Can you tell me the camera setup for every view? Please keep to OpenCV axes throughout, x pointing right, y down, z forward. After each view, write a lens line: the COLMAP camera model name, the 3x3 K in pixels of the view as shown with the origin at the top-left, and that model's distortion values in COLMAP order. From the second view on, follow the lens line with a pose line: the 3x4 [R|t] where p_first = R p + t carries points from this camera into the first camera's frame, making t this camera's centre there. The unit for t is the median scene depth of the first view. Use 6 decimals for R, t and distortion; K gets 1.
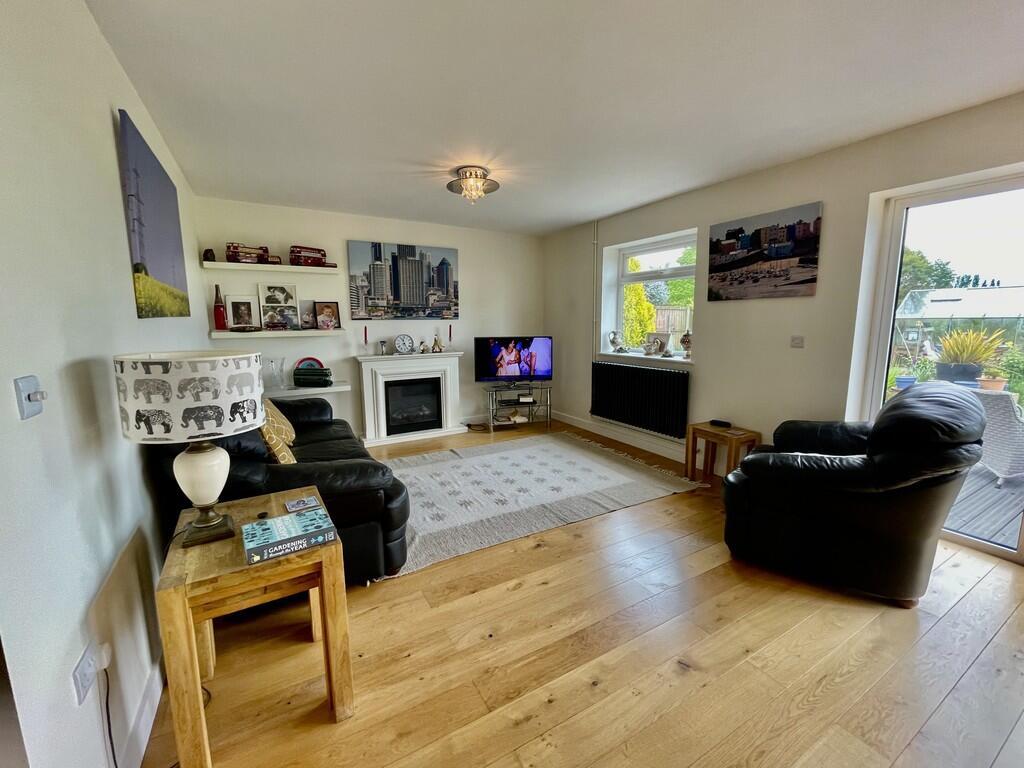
lens RADIAL K [[420.4, 0, 509.2], [0, 420.4, 386.5], [0, 0, 1]] dist [0.000956, 0.000057]
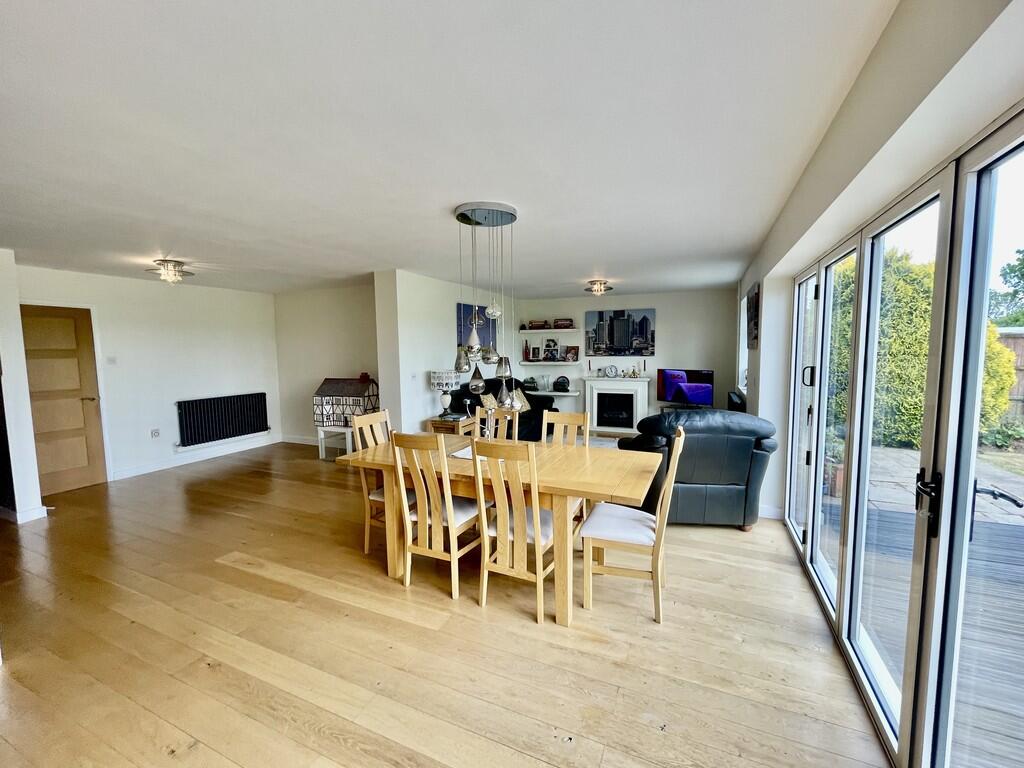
lens RADIAL K [[420.4, 0, 512.8], [0, 420.4, 384.0], [0, 0, 1]] dist [0.000956, 0.000057]
pose [[0.594091, 0.068601, -0.801467, 0.849196], [-0.118751, 0.992919, -0.003037, -0.003293], [0.795584, 0.096979, 0.598031, -0.269580]]
